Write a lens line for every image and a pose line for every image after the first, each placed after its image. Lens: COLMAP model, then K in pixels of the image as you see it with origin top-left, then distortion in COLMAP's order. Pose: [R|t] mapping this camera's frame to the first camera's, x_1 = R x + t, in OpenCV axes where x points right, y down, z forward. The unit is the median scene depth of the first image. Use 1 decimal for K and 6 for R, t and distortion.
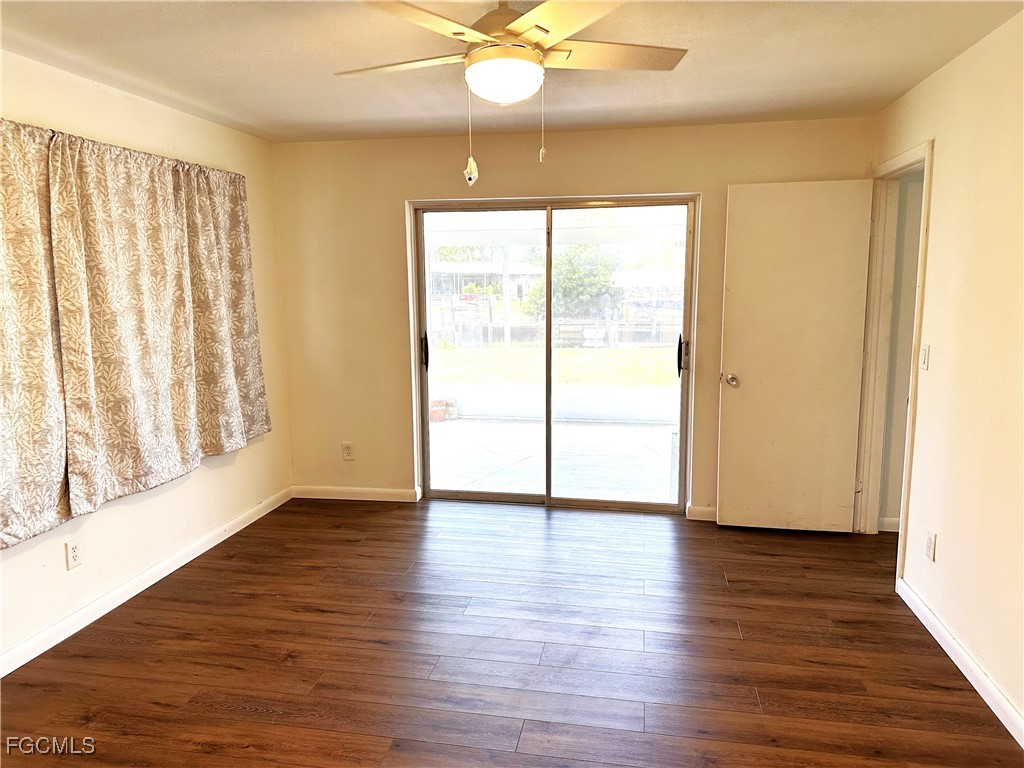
lens RADIAL K [[717.5, 0, 512.0], [0, 717.5, 384.0], [0, 0, 1]] dist [0.010086, -0.045960]
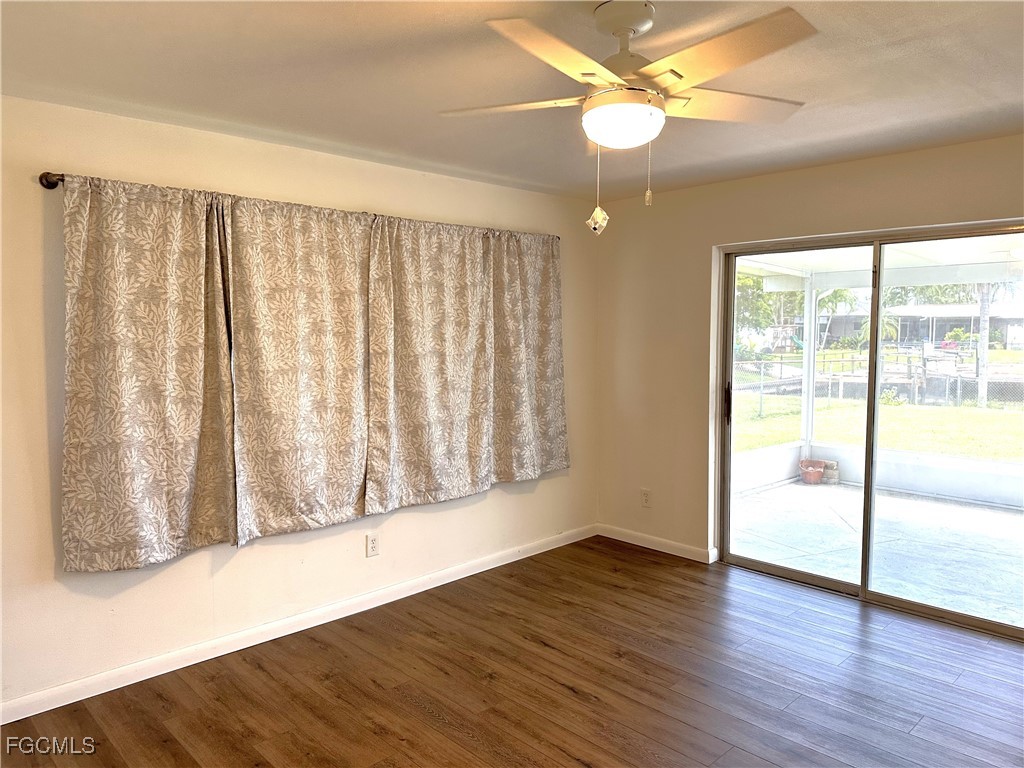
lens RADIAL K [[719.3, 0, 512.0], [0, 719.3, 384.0], [0, 0, 1]] dist [0.134247, -0.205689]
pose [[0.808275, 0.052926, -0.586421, 0.289915], [-0.088351, 0.995578, -0.031923, -0.022727], [0.582138, 0.077614, 0.809377, 0.078101]]
